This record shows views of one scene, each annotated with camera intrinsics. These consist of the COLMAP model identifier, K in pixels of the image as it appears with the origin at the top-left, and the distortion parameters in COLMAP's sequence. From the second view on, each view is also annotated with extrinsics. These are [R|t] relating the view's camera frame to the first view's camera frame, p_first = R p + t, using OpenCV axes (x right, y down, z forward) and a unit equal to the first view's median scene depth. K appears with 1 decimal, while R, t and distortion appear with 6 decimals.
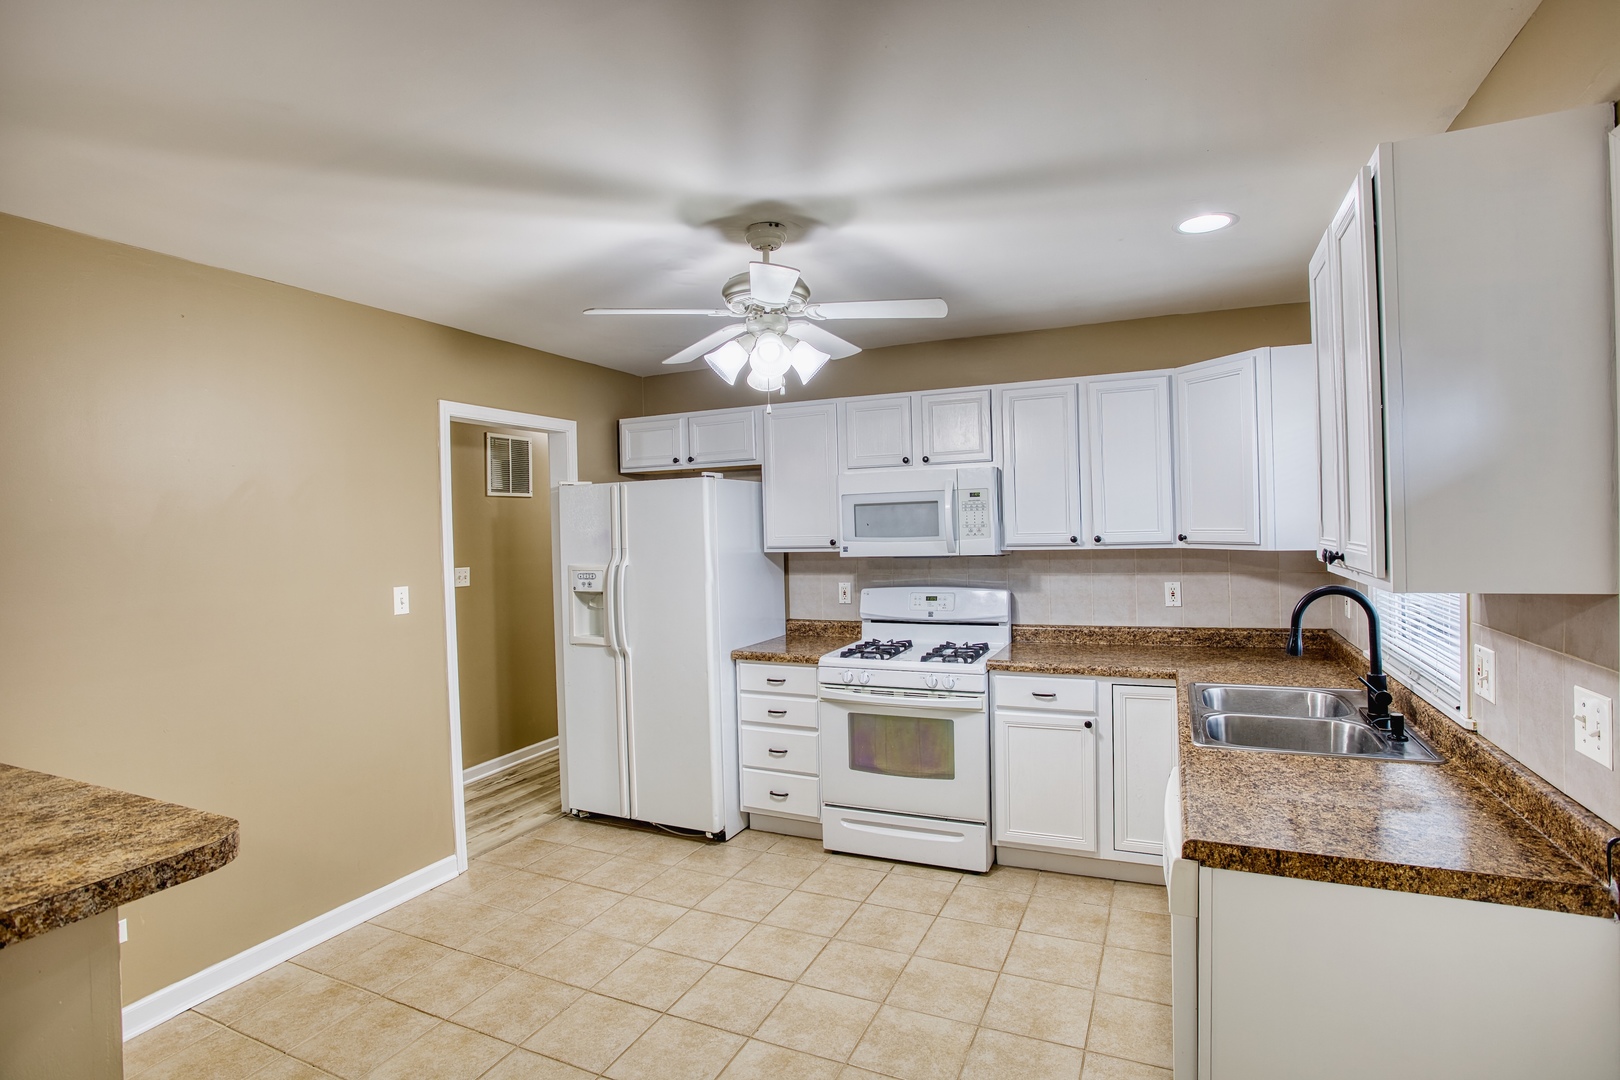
lens RADIAL K [[791.8, 0, 808.4], [0, 791.8, 534.6], [0, 0, 1]] dist [-0.081147, 0.036506]
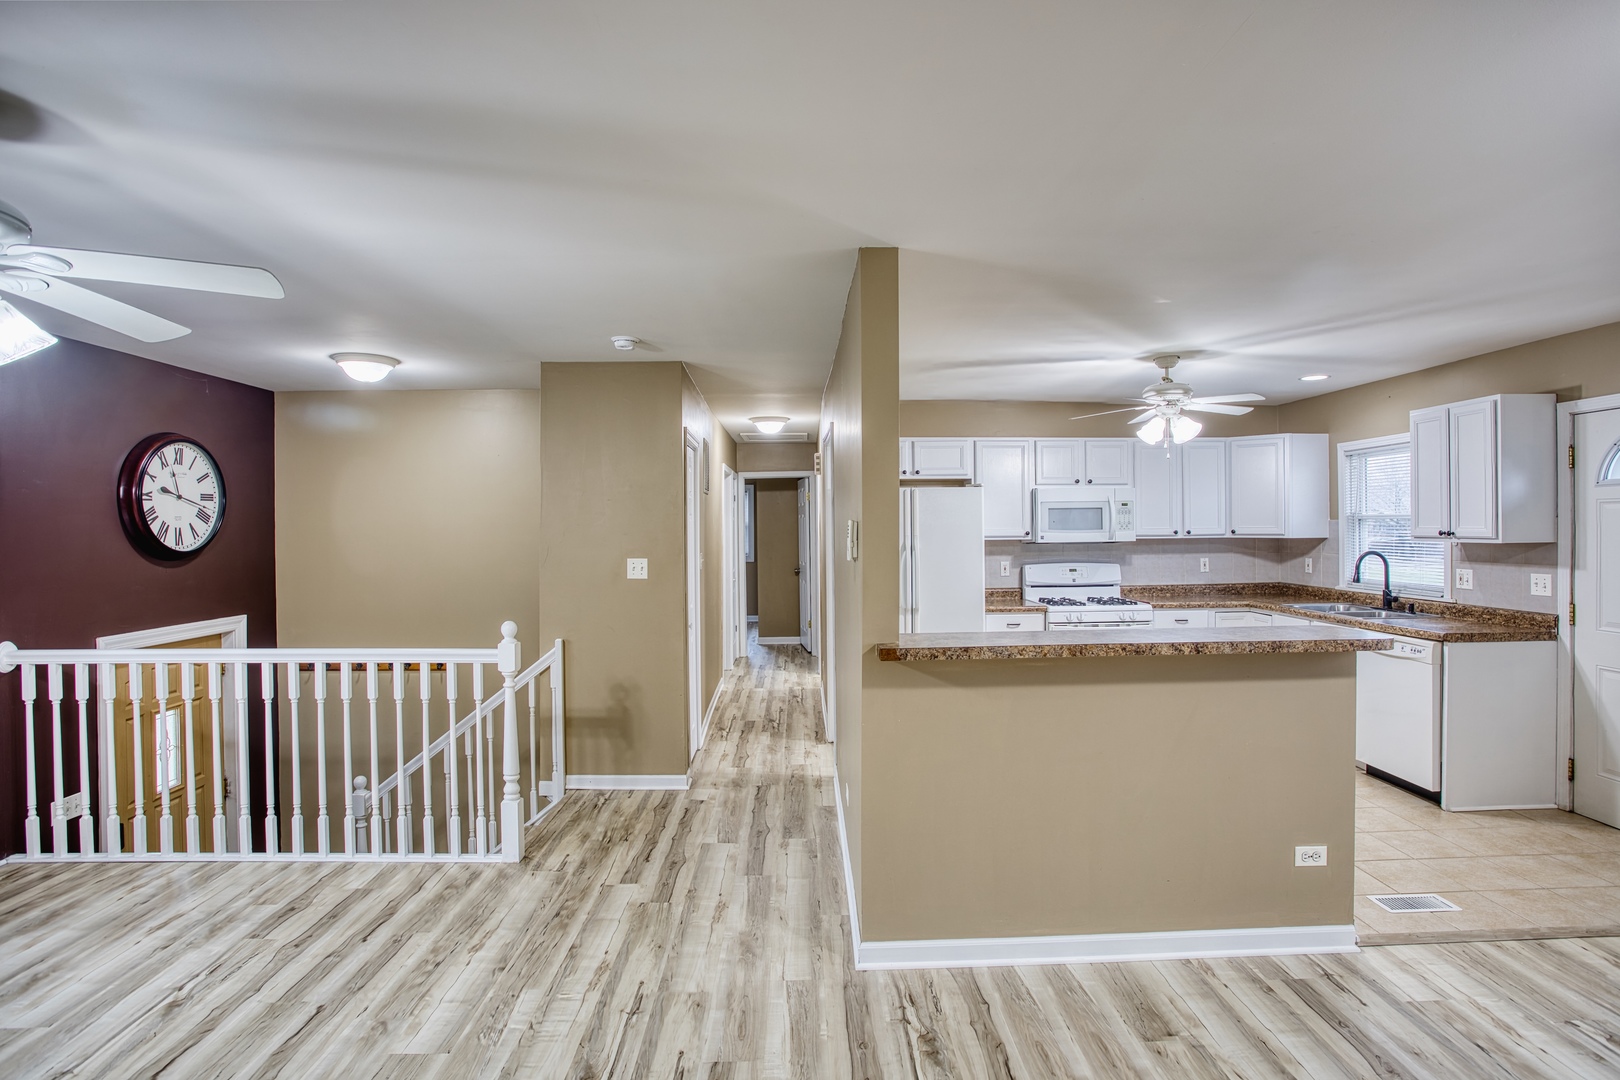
lens RADIAL K [[795.1, 0, 816.7], [0, 795.1, 534.7], [0, 0, 1]] dist [-0.072199, 0.032416]
pose [[0.901046, 0.012280, 0.433549, -1.062753], [-0.008401, 0.999906, -0.010862, 0.034908], [-0.433641, 0.006145, 0.901065, -0.196311]]
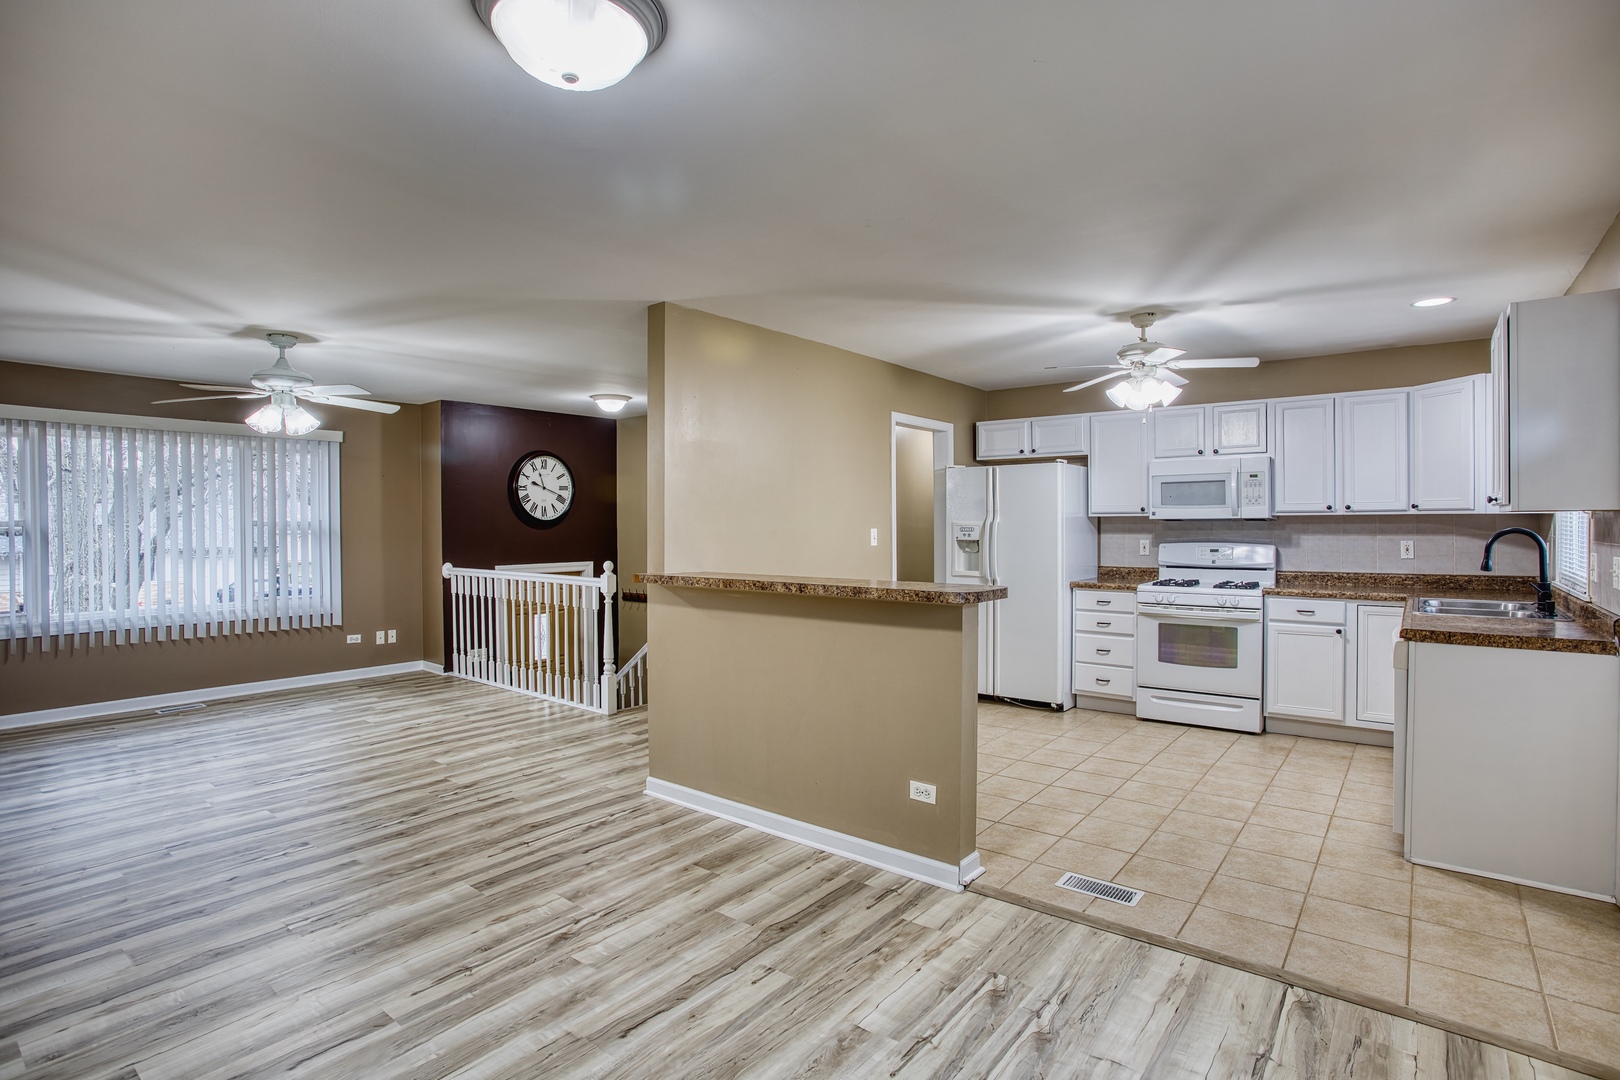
lens RADIAL K [[791.0, 0, 816.7], [0, 791.0, 533.8], [0, 0, 1]] dist [-0.073895, 0.032853]
pose [[0.972269, 0.023197, -0.232713, -0.229911], [-0.021534, 0.999721, 0.009685, 0.057497], [0.232873, -0.004406, 0.972497, -0.552806]]
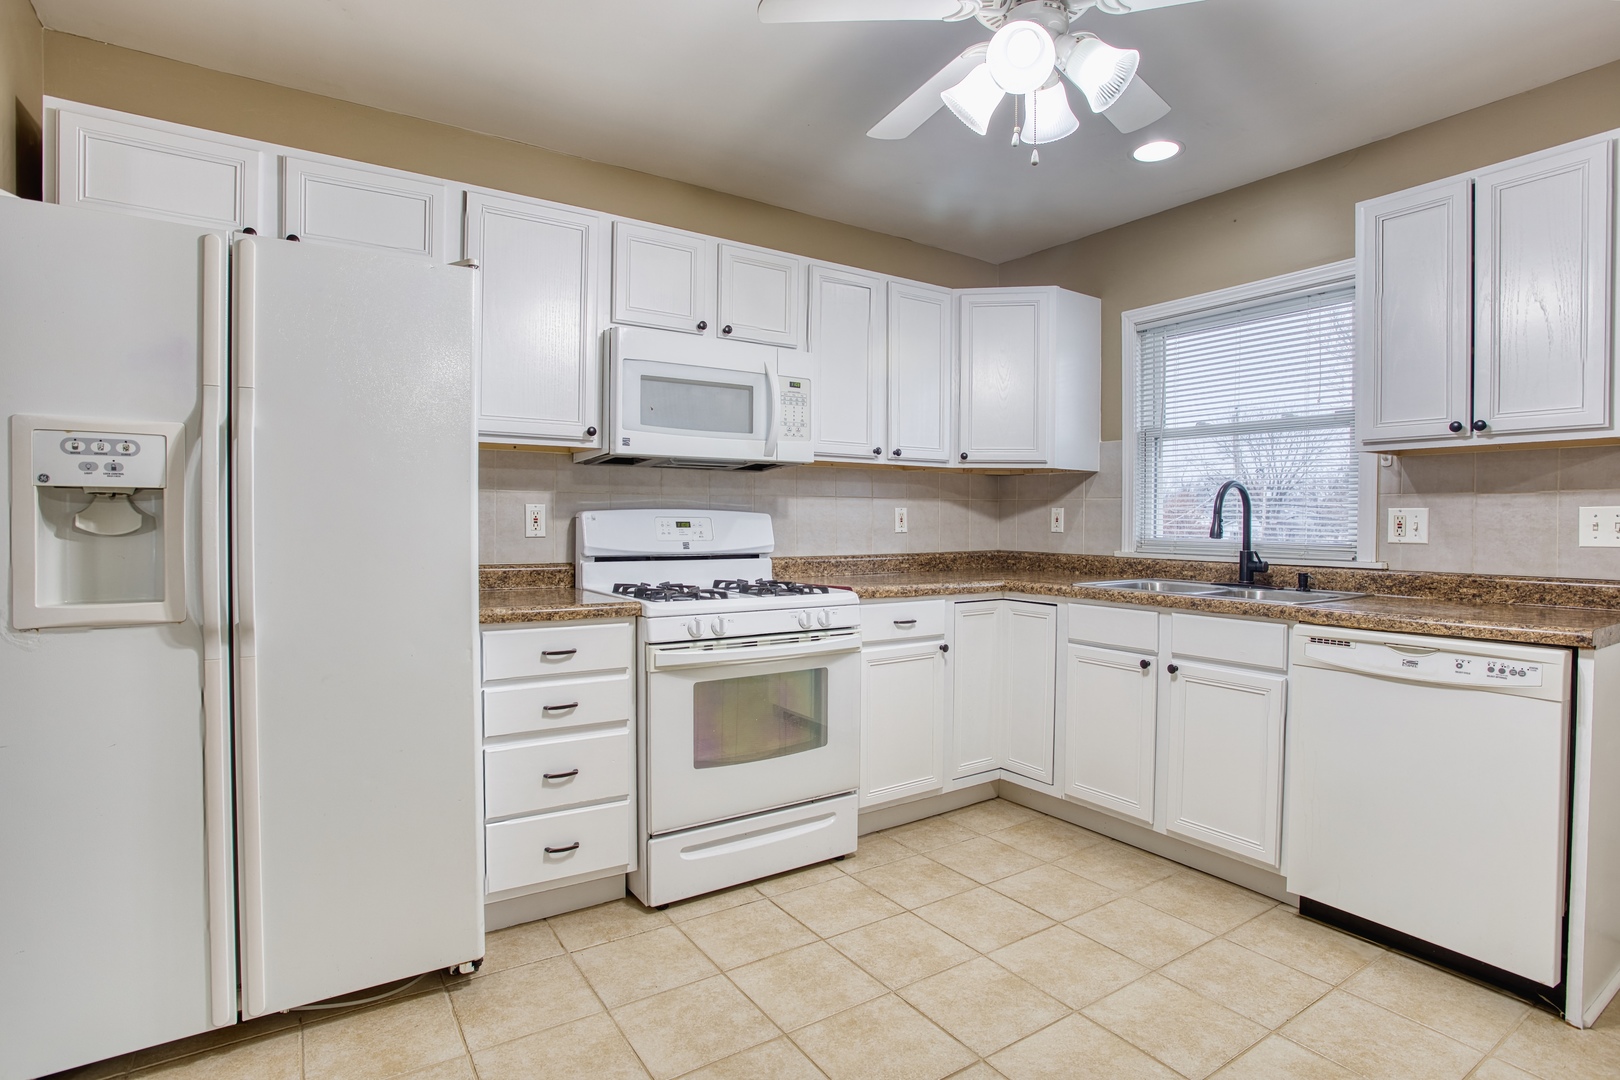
lens RADIAL K [[820.9, 0, 825.7], [0, 820.9, 533.2], [0, 0, 1]] dist [-0.078845, 0.037688]
pose [[0.518809, 0.014215, 0.854772, -0.464658], [-0.010902, 0.999890, -0.010011, 0.103900], [-0.854821, -0.004125, 0.518907, 0.540324]]
